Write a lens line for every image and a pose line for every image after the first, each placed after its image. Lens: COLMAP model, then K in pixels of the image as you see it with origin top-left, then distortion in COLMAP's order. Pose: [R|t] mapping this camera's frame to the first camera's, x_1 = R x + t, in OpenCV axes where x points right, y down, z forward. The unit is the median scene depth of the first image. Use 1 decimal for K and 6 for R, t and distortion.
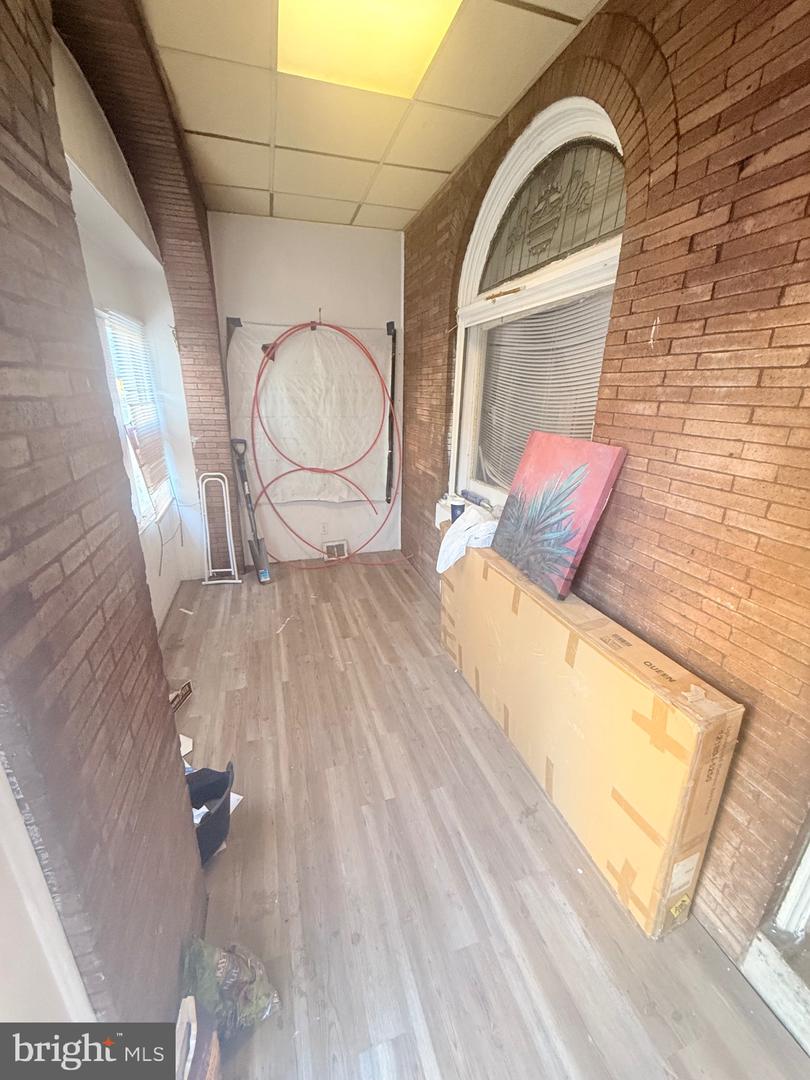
lens RADIAL K [[432.1, 0, 405.1], [0, 432.1, 537.9], [0, 0, 1]] dist [-0.000503, 0.000195]
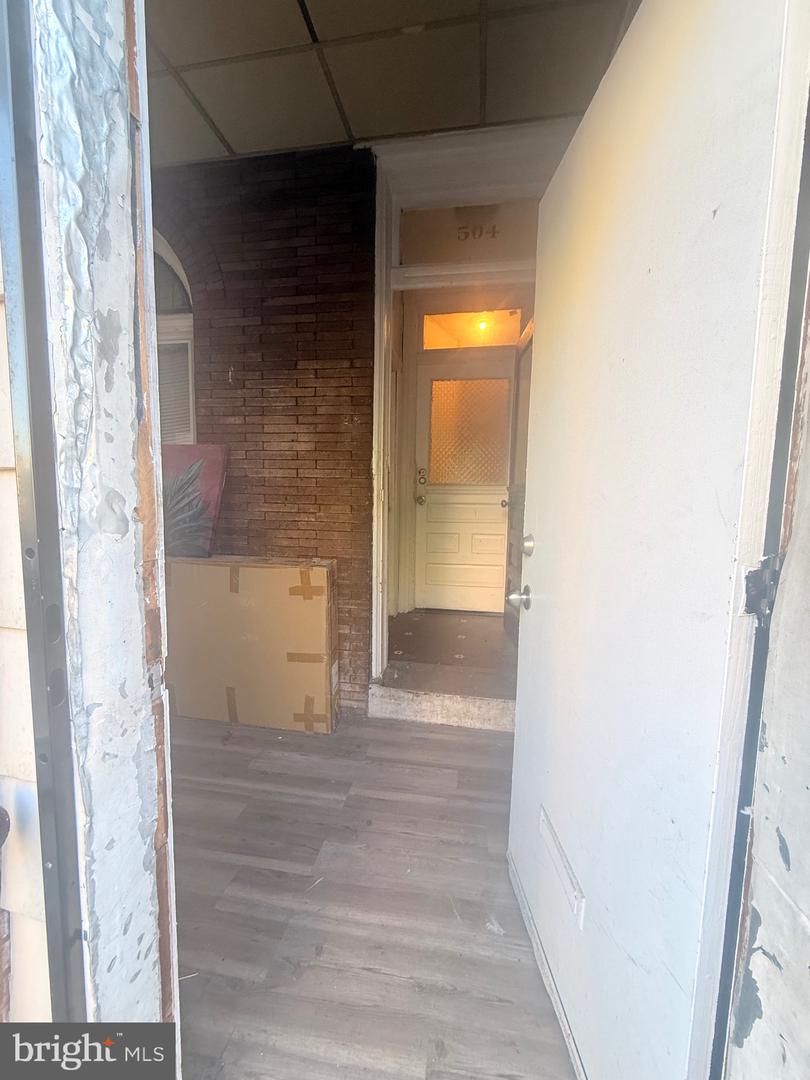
lens RADIAL K [[432.1, 0, 403.3], [0, 432.1, 539.7], [0, 0, 1]] dist [-0.000503, 0.000195]
pose [[0.454606, -0.092689, 0.885857, -0.691831], [0.281806, 0.958446, -0.044334, 0.413178], [-0.844937, 0.269795, 0.461836, -0.158155]]
